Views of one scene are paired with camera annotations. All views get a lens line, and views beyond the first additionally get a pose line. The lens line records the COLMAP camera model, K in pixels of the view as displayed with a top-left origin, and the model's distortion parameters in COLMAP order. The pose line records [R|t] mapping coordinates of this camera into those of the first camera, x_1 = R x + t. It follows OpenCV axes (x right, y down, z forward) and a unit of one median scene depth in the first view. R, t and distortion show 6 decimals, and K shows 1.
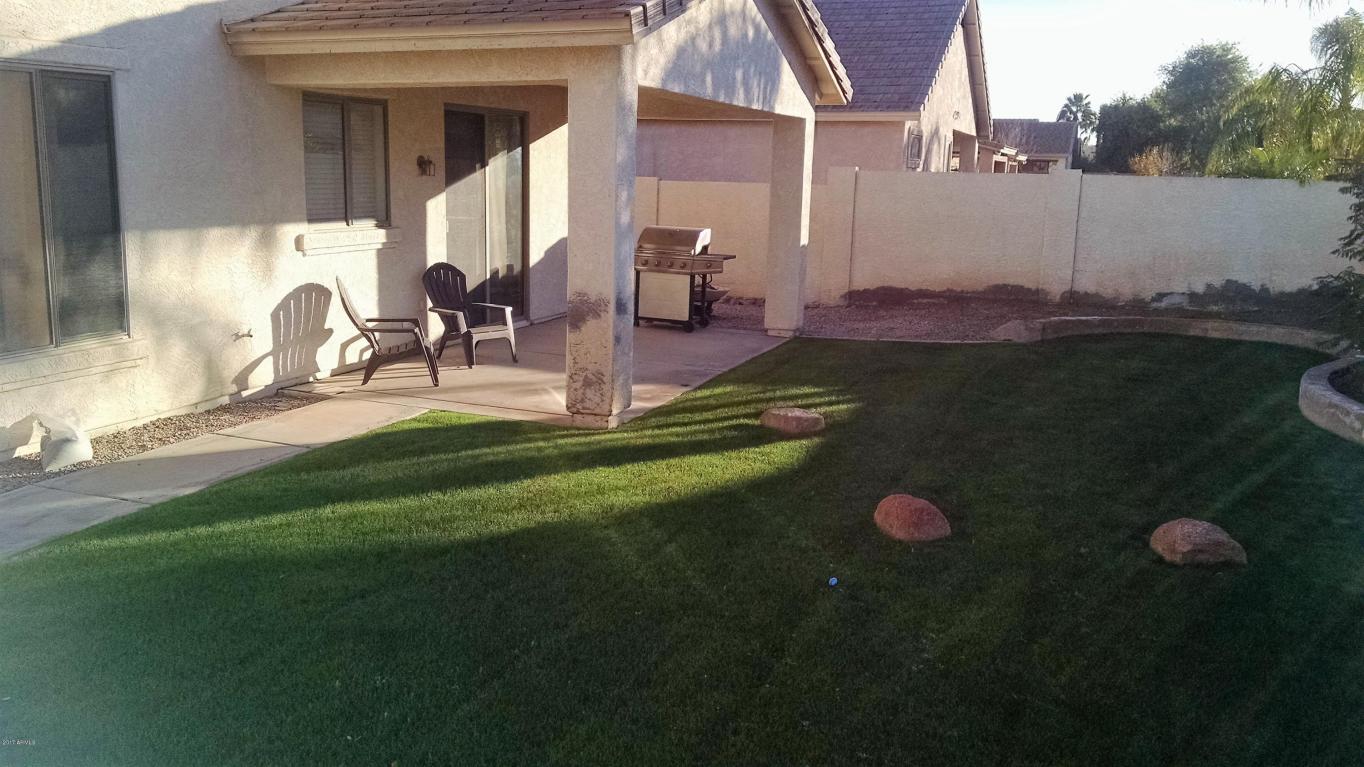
lens RADIAL K [[1067.4, 0, 678.2], [0, 1067.4, 410.0], [0, 0, 1]] dist [0.001502, -0.005632]
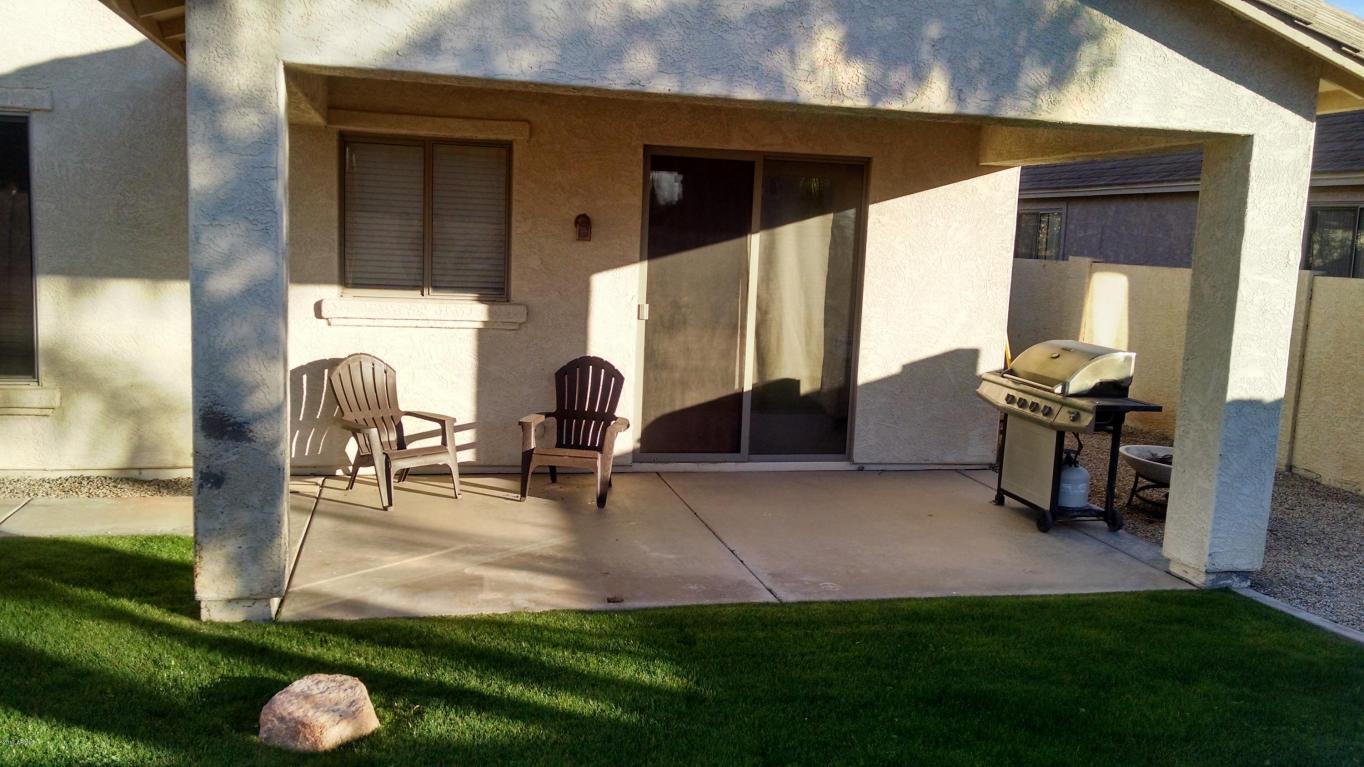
lens RADIAL K [[1131.4, 0, 682.0], [0, 1131.4, 383.5], [0, 0, 1]] dist [0.041744, -0.001461]
pose [[0.576152, 0.109693, -0.809948, 0.450926], [-0.207550, 0.978107, -0.015173, -0.121393], [0.790552, 0.176846, 0.586305, 0.595624]]
